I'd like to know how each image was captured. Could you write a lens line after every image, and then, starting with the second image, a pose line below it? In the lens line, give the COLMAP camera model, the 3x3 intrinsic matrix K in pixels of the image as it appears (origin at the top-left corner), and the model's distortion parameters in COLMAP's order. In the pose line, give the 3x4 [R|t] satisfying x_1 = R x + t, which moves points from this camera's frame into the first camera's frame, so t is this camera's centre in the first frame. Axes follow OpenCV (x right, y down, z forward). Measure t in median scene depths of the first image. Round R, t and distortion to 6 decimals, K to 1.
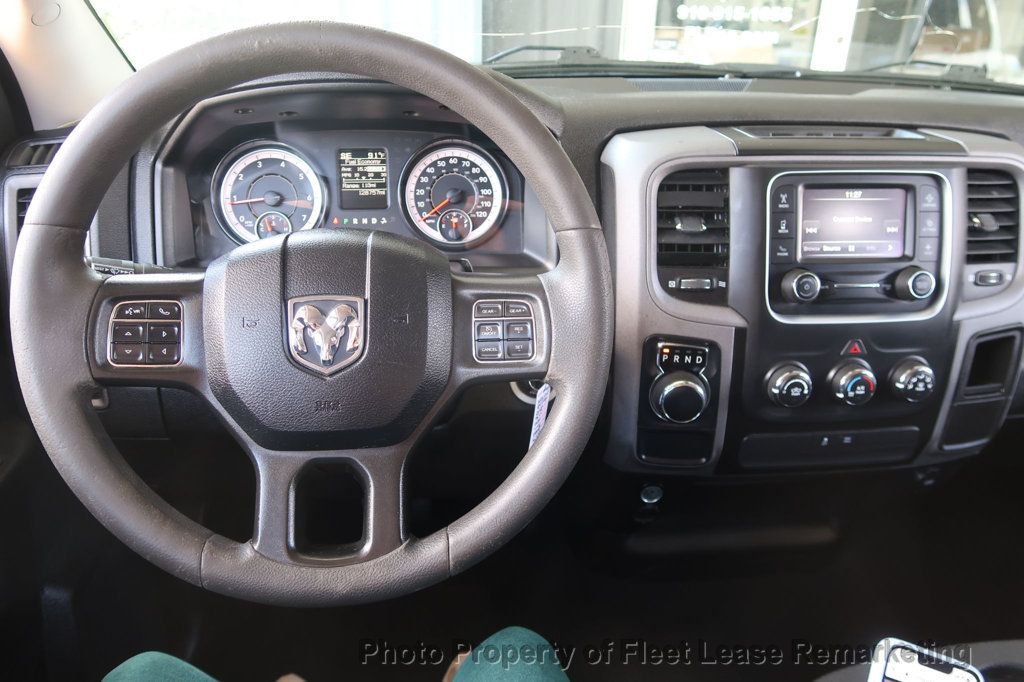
lens RADIAL K [[708.9, 0, 511.4], [0, 708.9, 346.3], [0, 0, 1]] dist [-0.012304, -0.010523]
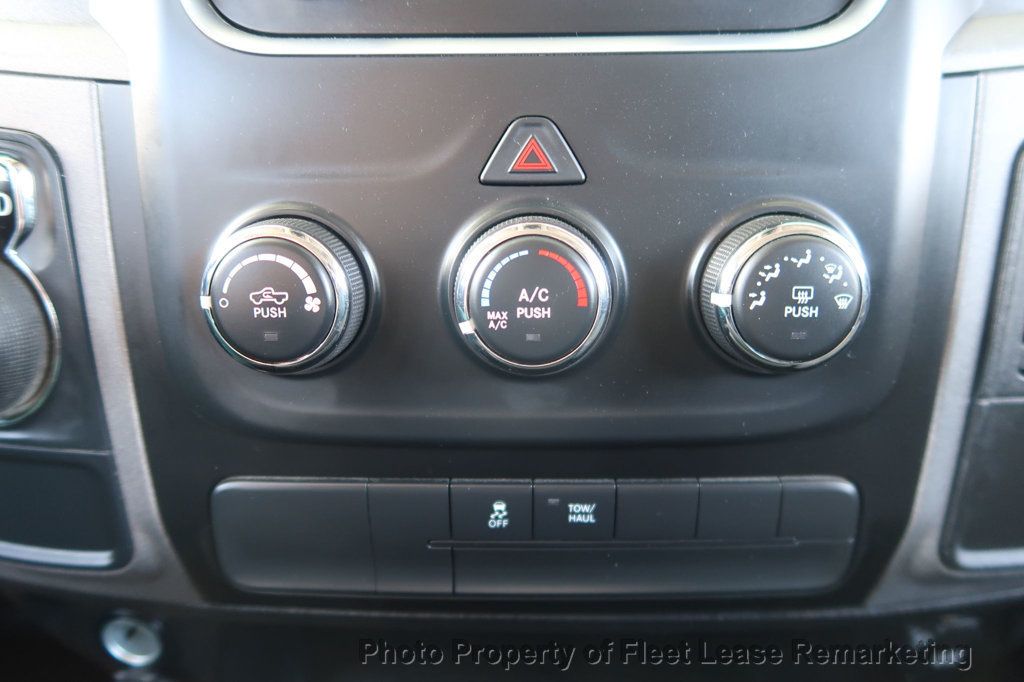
lens RADIAL K [[708.9, 0, 513.9], [0, 708.9, 346.1], [0, 0, 1]] dist [-0.012304, -0.010523]
pose [[0.991259, 0.014697, -0.131113, 0.513625], [-0.029543, 0.993268, -0.112010, 0.103777], [0.128584, 0.114904, 0.985019, 0.745333]]
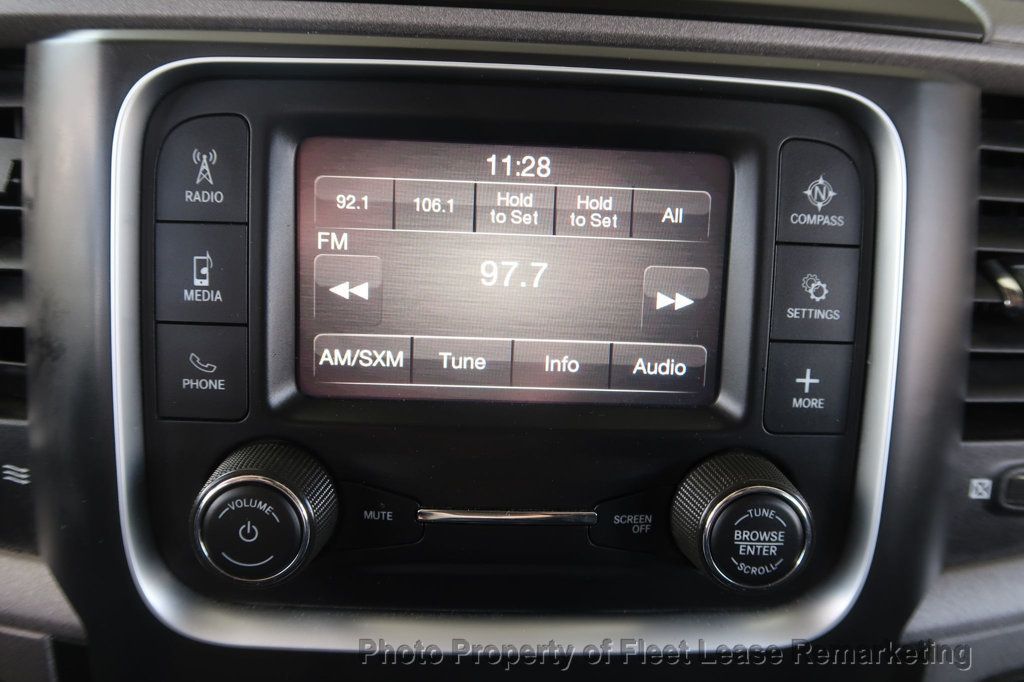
lens RADIAL K [[708.9, 0, 506.3], [0, 708.9, 339.7], [0, 0, 1]] dist [-0.012304, -0.010523]
pose [[0.996215, 0.058829, -0.063983, 0.495243], [-0.059481, 0.998195, -0.008336, -0.146750], [0.063378, 0.012110, 0.997916, 0.730208]]
